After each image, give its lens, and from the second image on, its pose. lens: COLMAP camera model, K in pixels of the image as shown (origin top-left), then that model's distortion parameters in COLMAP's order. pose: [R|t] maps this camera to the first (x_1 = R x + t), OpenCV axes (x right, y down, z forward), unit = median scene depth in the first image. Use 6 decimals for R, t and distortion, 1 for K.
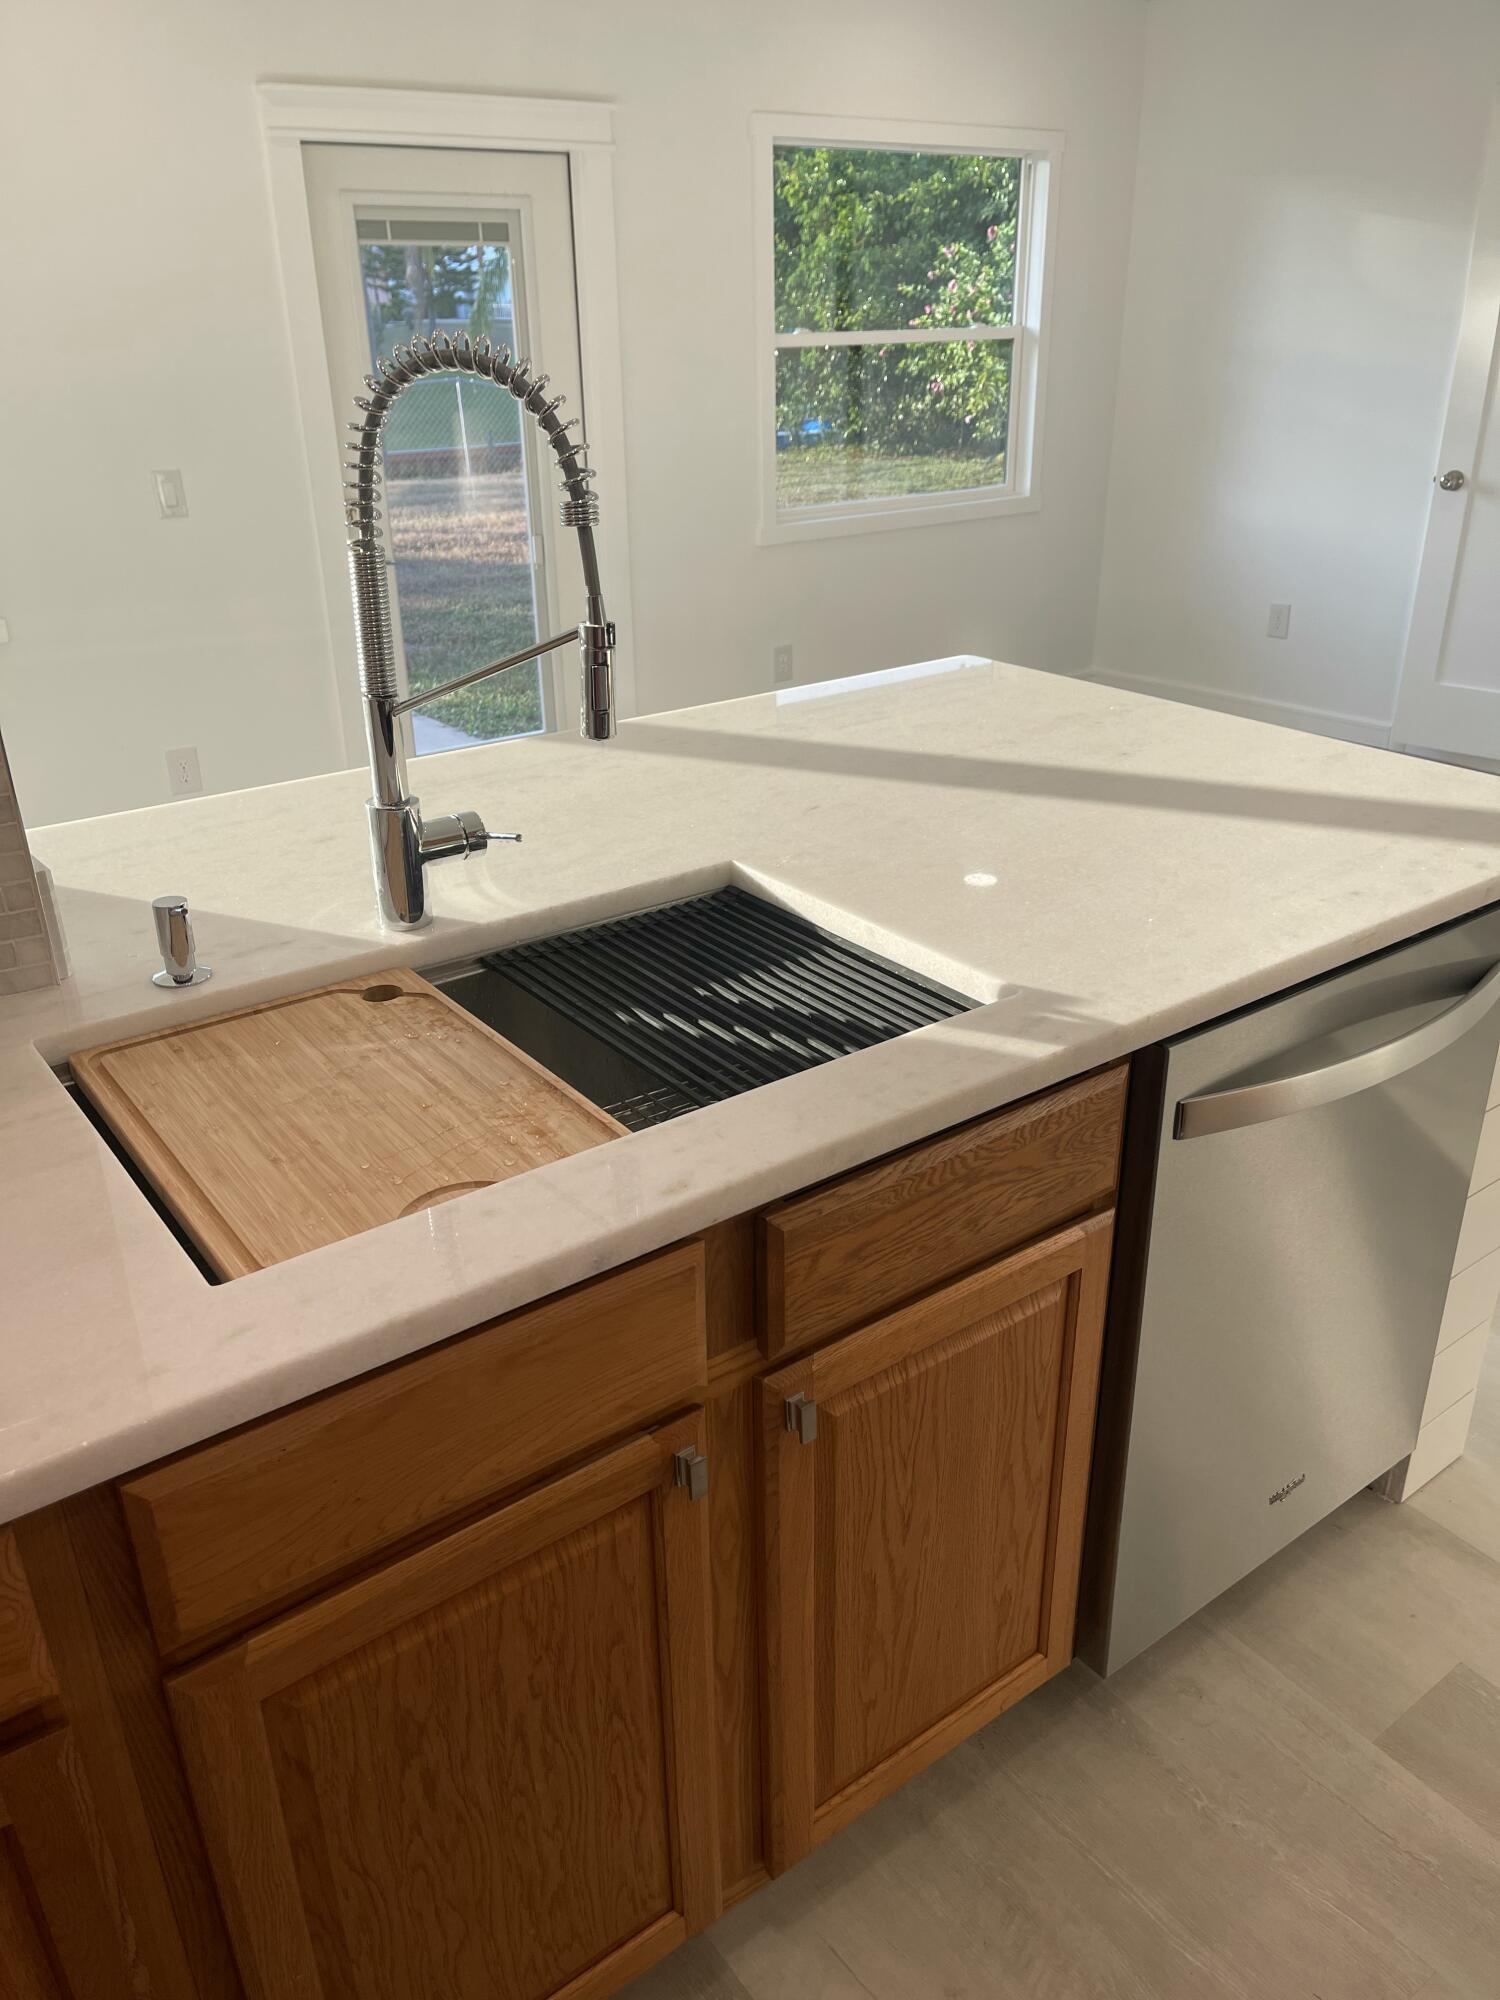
lens RADIAL K [[1501.4, 0, 764.3], [0, 1501.4, 1014.4], [0, 0, 1]] dist [0.081980, -0.121808]
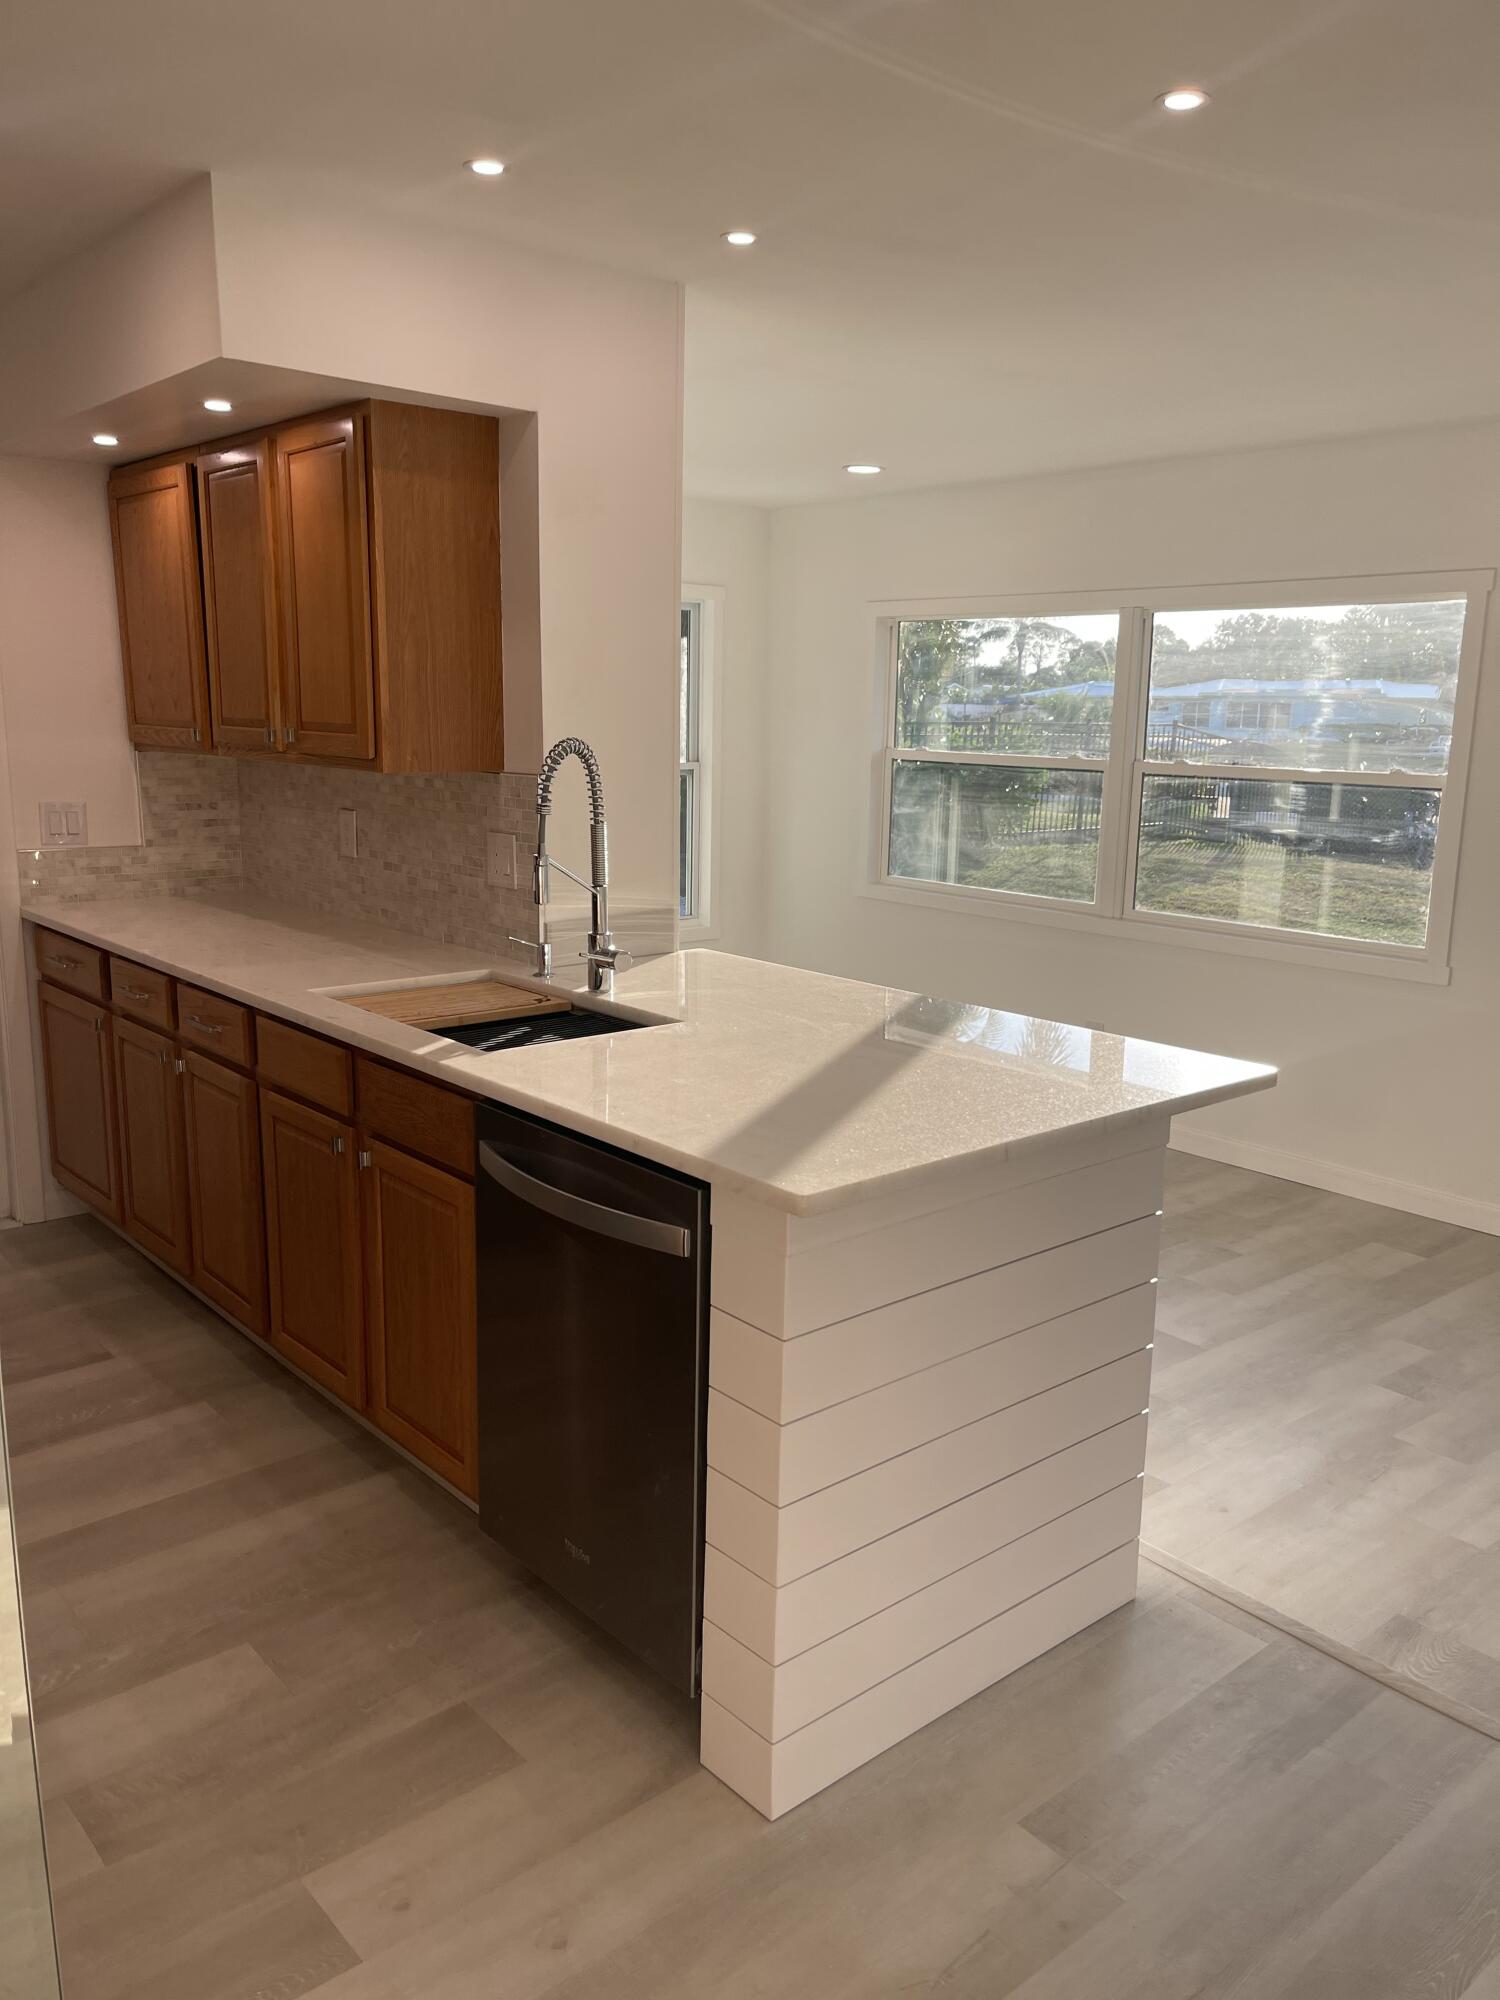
lens RADIAL K [[1519.8, 0, 751.2], [0, 1519.8, 1006.3], [0, 0, 1]] dist [0.010209, -0.002790]
pose [[0.064313, 0.207678, -0.976081, 1.946321], [-0.446514, 0.880722, 0.157968, -0.494020], [0.892462, 0.425674, 0.149373, 0.902523]]
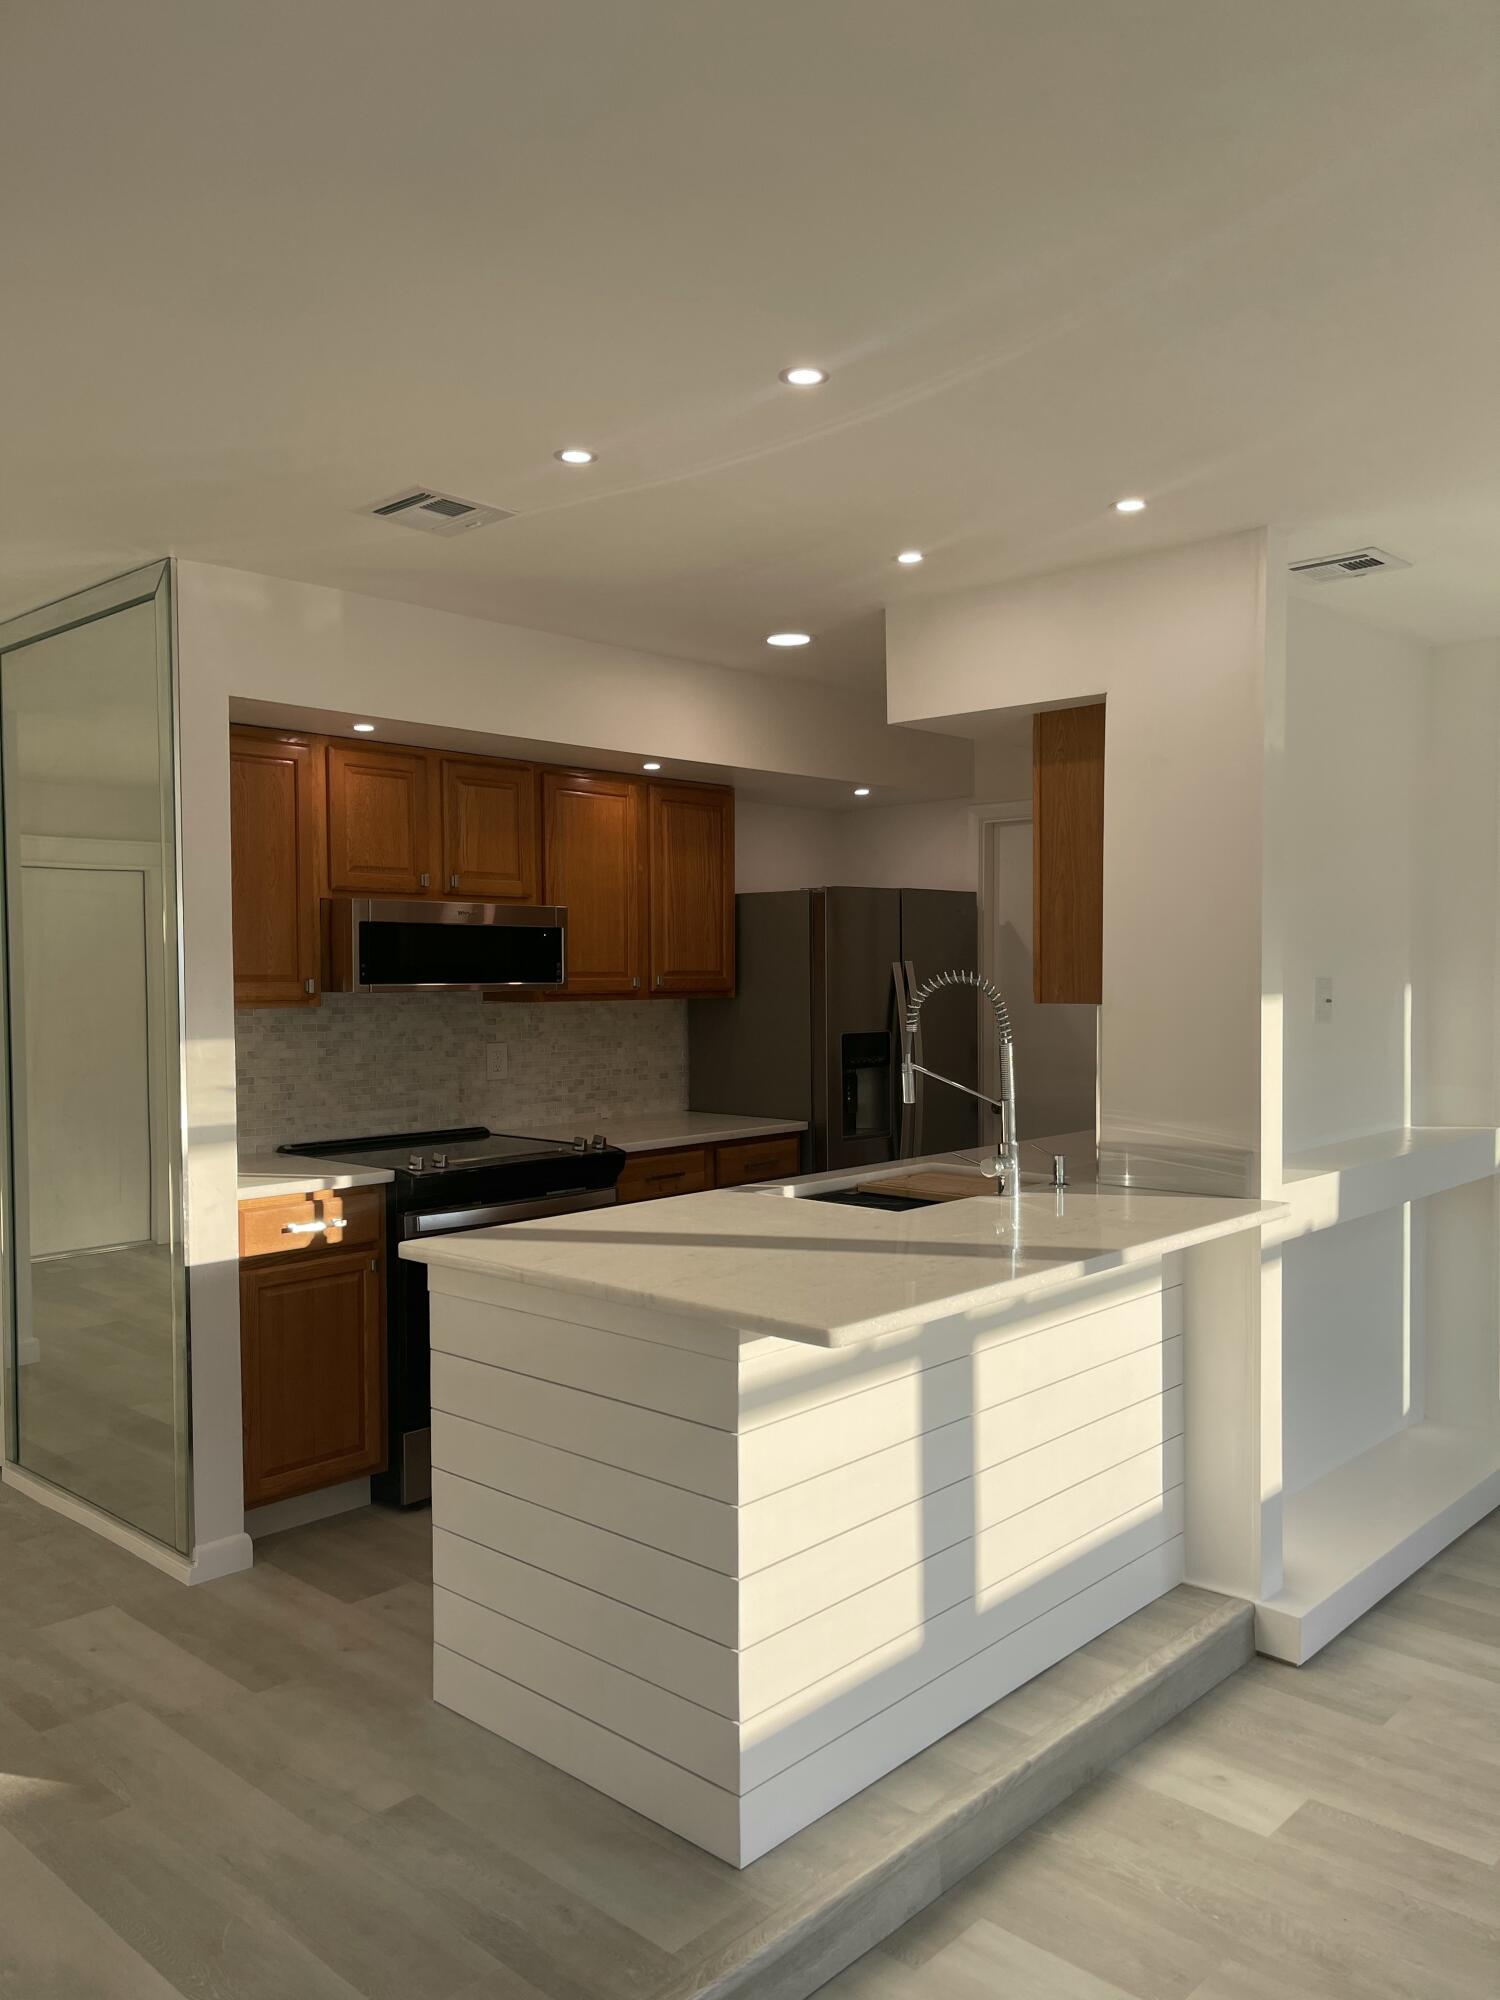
lens RADIAL K [[1501.4, 0, 764.3], [0, 1501.4, 1014.4], [0, 0, 1]] dist [0.081980, -0.121808]
pose [[-0.983627, 0.024365, -0.178563, 0.576605], [-0.060676, 0.888199, 0.455435, -1.418824], [0.169696, 0.458813, -0.872178, 2.962942]]
